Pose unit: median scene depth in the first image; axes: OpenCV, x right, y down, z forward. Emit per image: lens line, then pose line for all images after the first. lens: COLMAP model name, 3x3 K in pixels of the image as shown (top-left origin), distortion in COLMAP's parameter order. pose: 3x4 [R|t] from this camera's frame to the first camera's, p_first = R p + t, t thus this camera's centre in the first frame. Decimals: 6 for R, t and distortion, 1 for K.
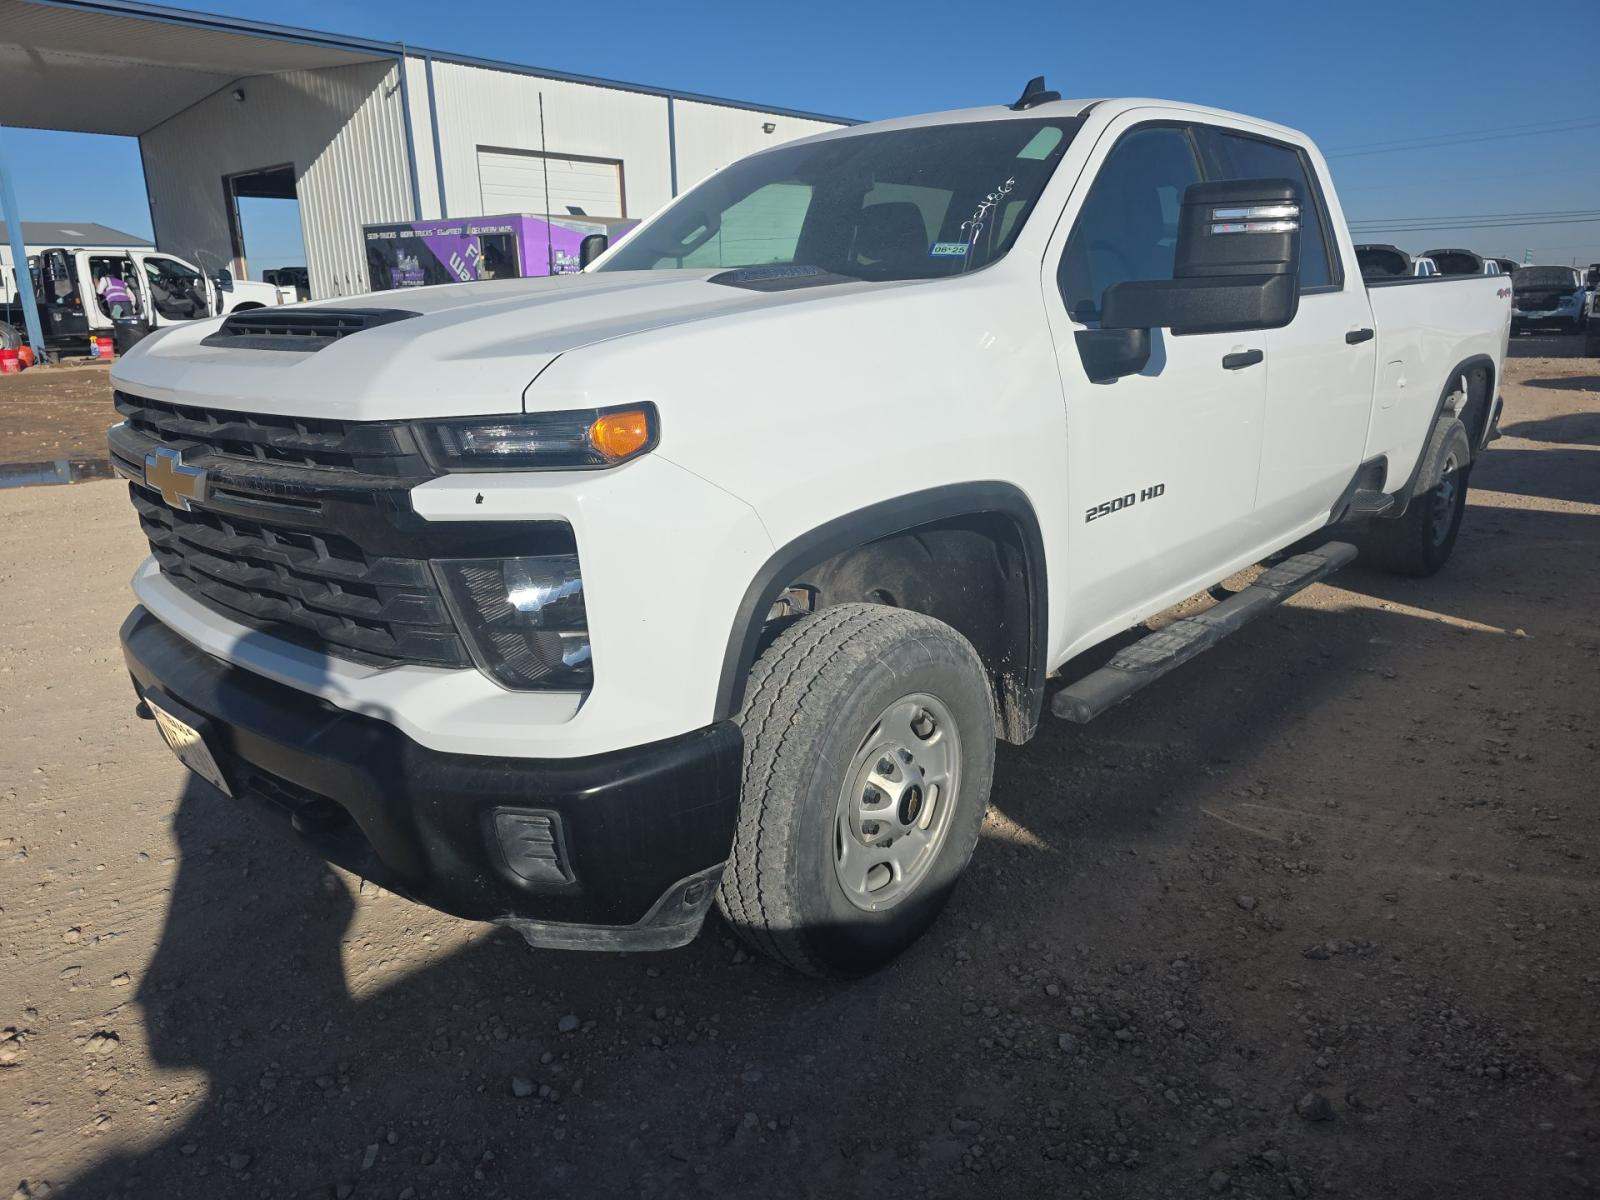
lens RADIAL K [[1118.1, 0, 793.4], [0, 1118.1, 595.7], [0, 0, 1]] dist [0.030987, -0.017707]
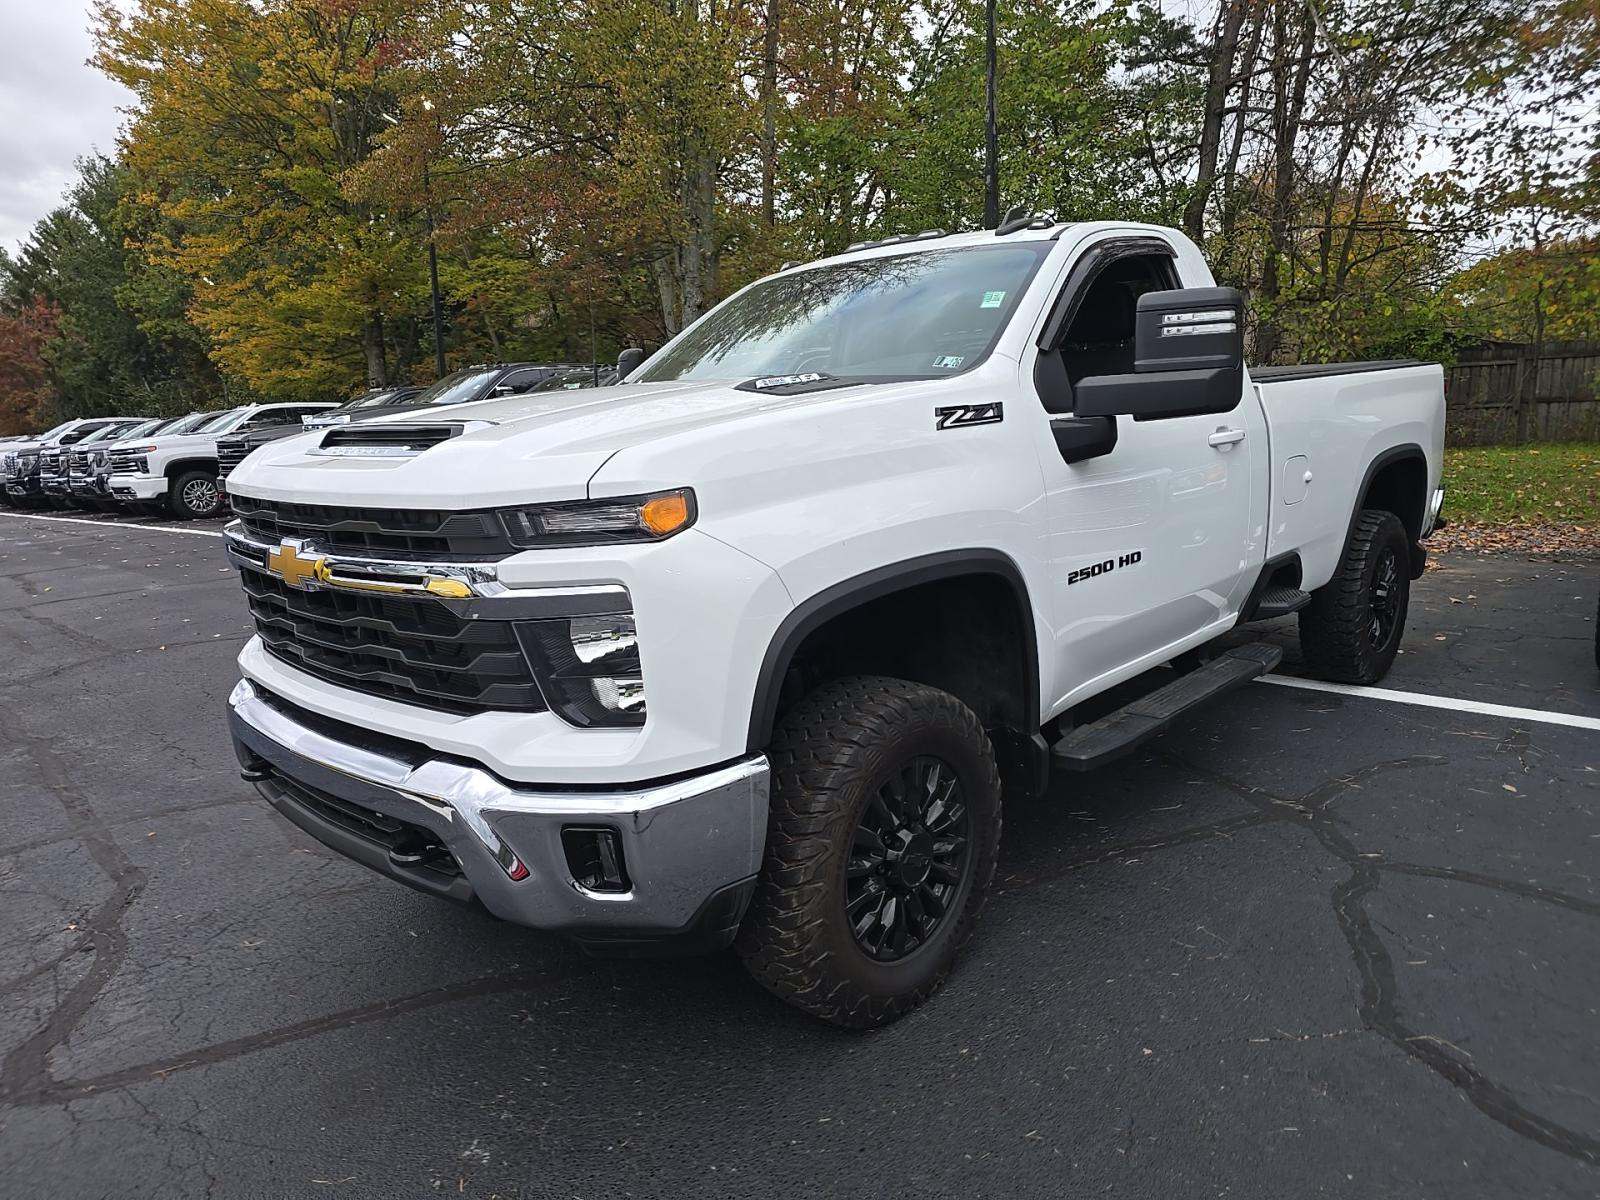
lens RADIAL K [[1095.4, 0, 794.4], [0, 1095.4, 591.7], [0, 0, 1]] dist [0.024068, 0.000548]
pose [[0.999341, -0.026587, -0.024703, 0.010077], [0.024372, 0.995995, -0.086018, 0.032262], [0.026891, 0.085360, 0.995987, -0.127566]]
